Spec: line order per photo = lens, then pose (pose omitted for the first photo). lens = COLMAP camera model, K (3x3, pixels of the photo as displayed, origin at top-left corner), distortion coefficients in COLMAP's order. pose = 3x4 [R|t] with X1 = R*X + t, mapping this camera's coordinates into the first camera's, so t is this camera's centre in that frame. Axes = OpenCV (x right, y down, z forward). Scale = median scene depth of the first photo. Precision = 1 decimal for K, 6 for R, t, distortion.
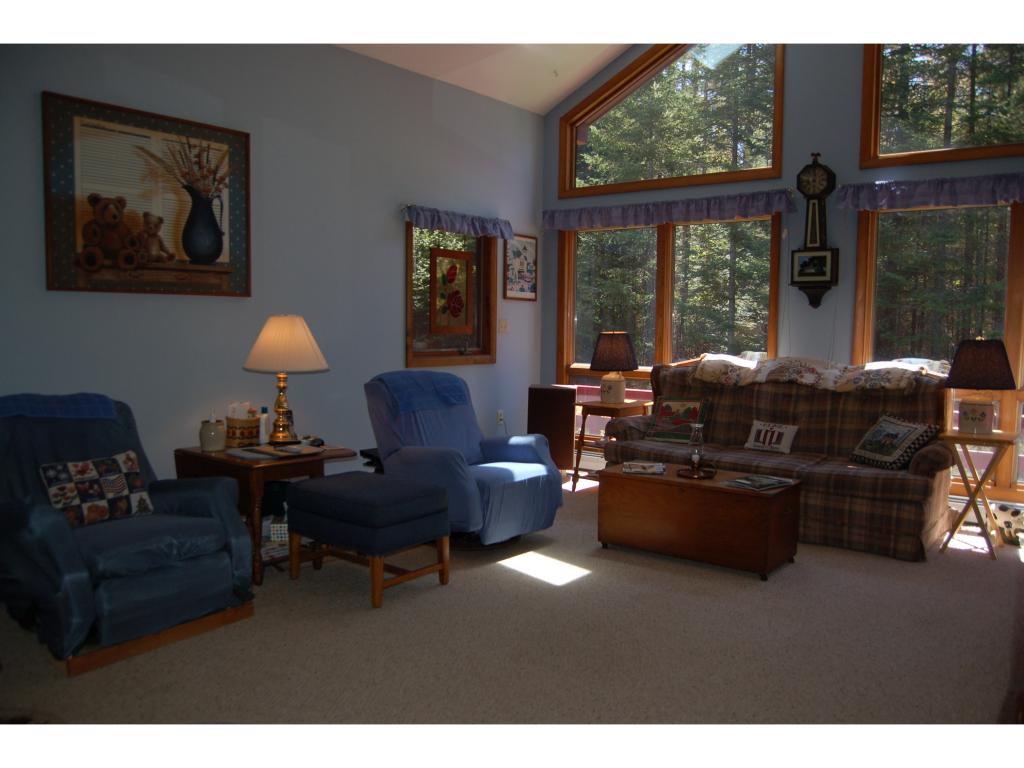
lens RADIAL K [[856.1, 0, 511.6], [0, 856.1, 383.2], [0, 0, 1]] dist [-0.007873, -0.000278]
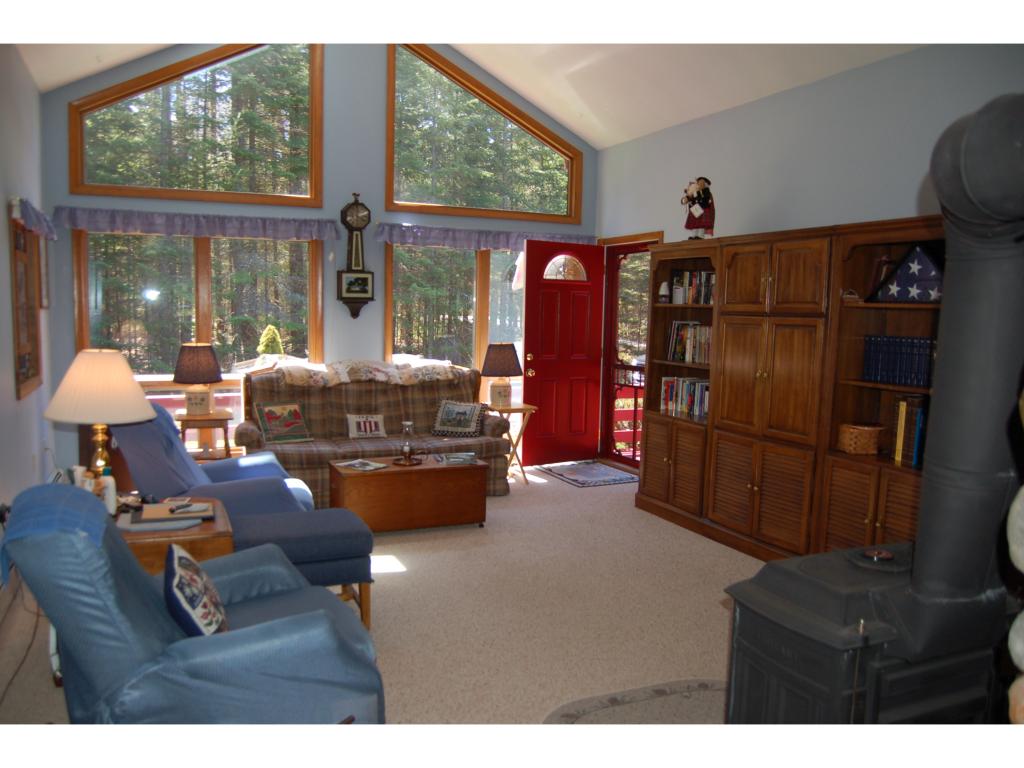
lens RADIAL K [[856.1, 0, 510.1], [0, 856.1, 388.1], [0, 0, 1]] dist [-0.007873, -0.000278]
pose [[0.476447, -0.089351, 0.874651, -0.653291], [0.053356, 0.995927, 0.072676, -0.068374], [-0.877582, 0.012041, 0.479274, 0.220151]]
